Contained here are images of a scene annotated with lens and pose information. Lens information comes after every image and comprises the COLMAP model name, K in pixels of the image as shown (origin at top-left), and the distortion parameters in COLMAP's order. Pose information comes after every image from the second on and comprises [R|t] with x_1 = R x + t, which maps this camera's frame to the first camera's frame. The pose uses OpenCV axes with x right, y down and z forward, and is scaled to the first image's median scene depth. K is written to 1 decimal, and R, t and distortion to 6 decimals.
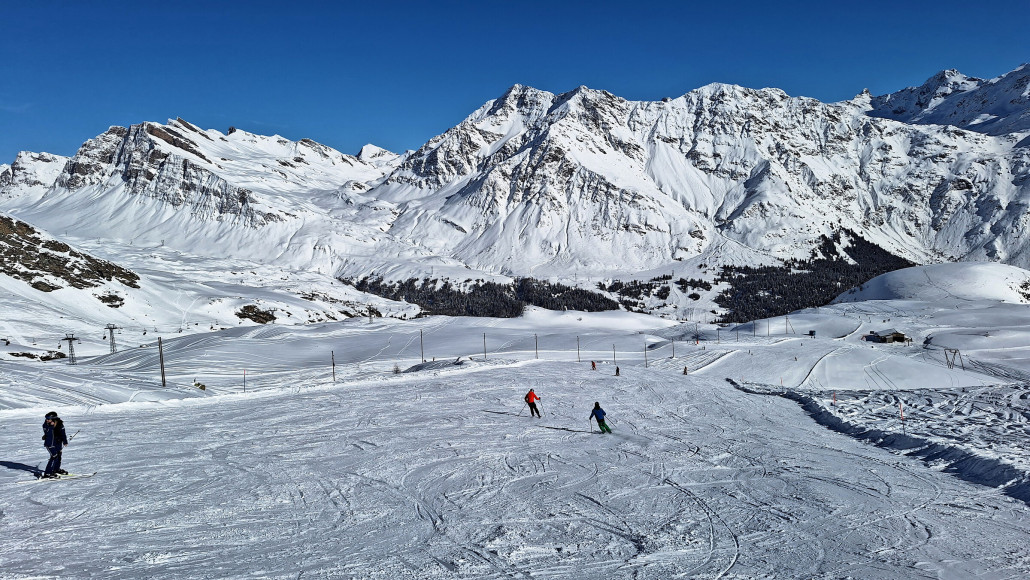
lens RADIAL K [[703.6, 0, 497.7], [0, 703.6, 283.6], [0, 0, 1]] dist [0.127235, -0.165697]
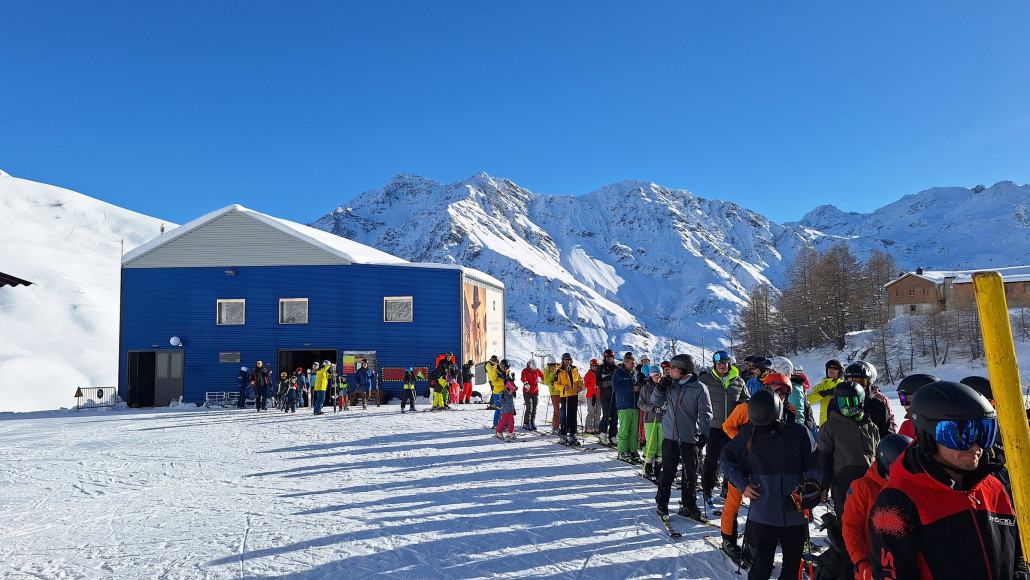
lens RADIAL K [[703.6, 0, 497.7], [0, 703.6, 283.6], [0, 0, 1]] dist [0.127235, -0.165697]
pose [[0.980245, 0.042572, 0.193153, -0.025487], [-0.000686, 0.977287, -0.211919, 0.041669], [-0.197787, 0.207600, 0.958010, 0.249339]]
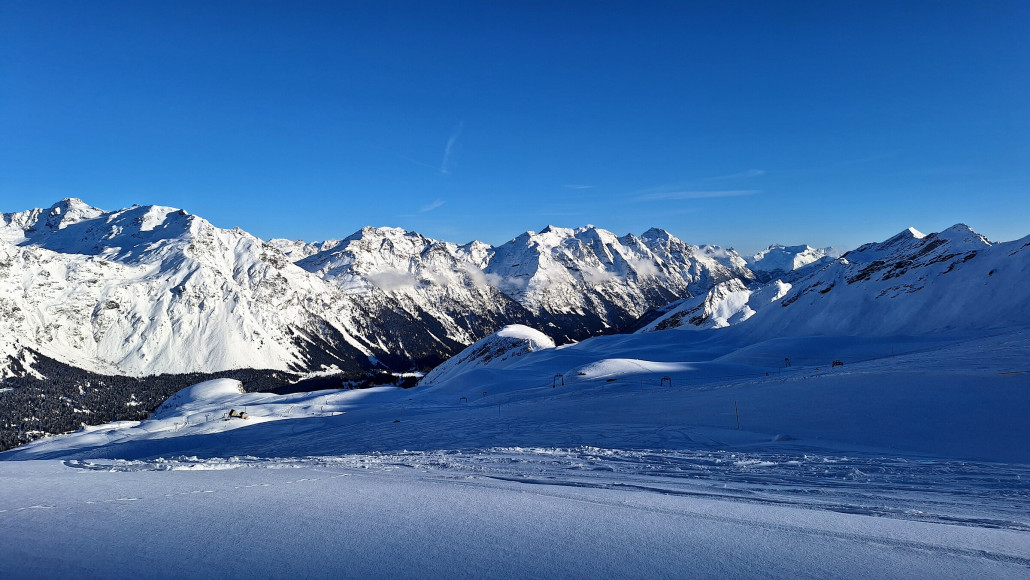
lens RADIAL K [[720.6, 0, 513.1], [0, 720.6, 283.7], [0, 0, 1]] dist [0.060318, -0.050744]
pose [[0.429624, -0.006358, 0.902986, -0.225766], [0.123529, 0.990988, -0.051795, -0.018989], [-0.894519, 0.133798, 0.426538, -0.201159]]
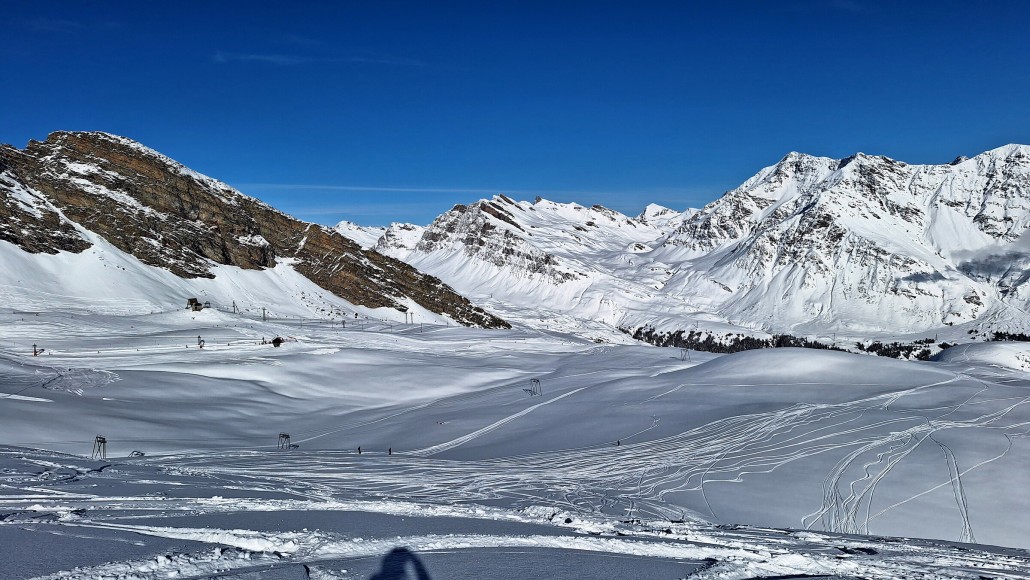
lens RADIAL K [[691.2, 0, 504.8], [0, 691.2, 293.5], [0, 0, 1]] dist [0.089972, -0.095399]
pose [[0.925524, 0.024684, -0.377884, 0.039829], [-0.044940, 0.997981, -0.044878, -0.003235], [0.376013, 0.058518, 0.924765, -0.167637]]
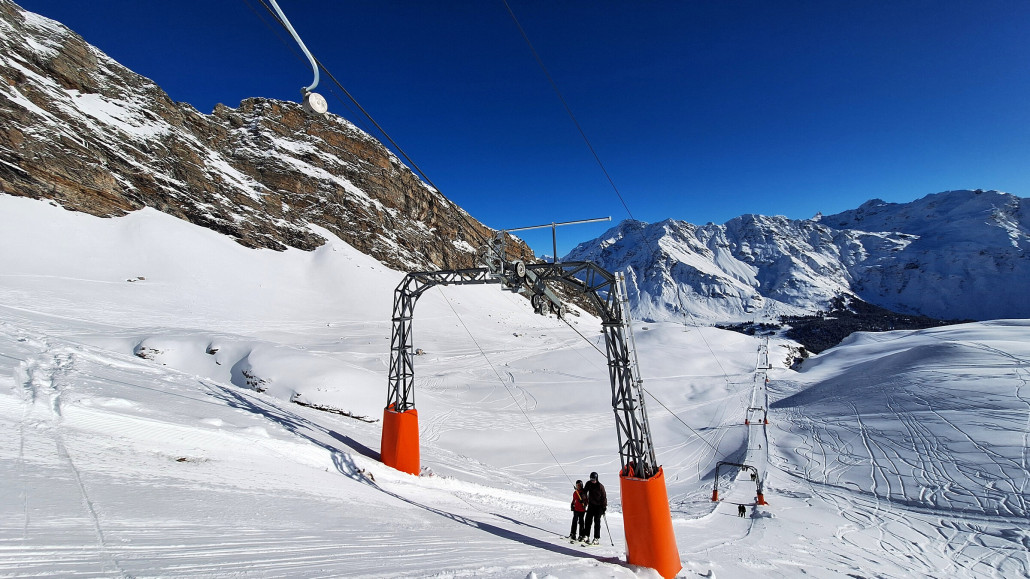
lens RADIAL K [[403.7, 0, 517.2], [0, 403.7, 292.6], [0, 0, 1]] dist [-0.001406, 0.000182]
pose [[0.991463, -0.026282, -0.127710, -0.170509], [0.014787, 0.995820, -0.090132, -0.000795], [0.129545, 0.087474, 0.987708, -0.069444]]
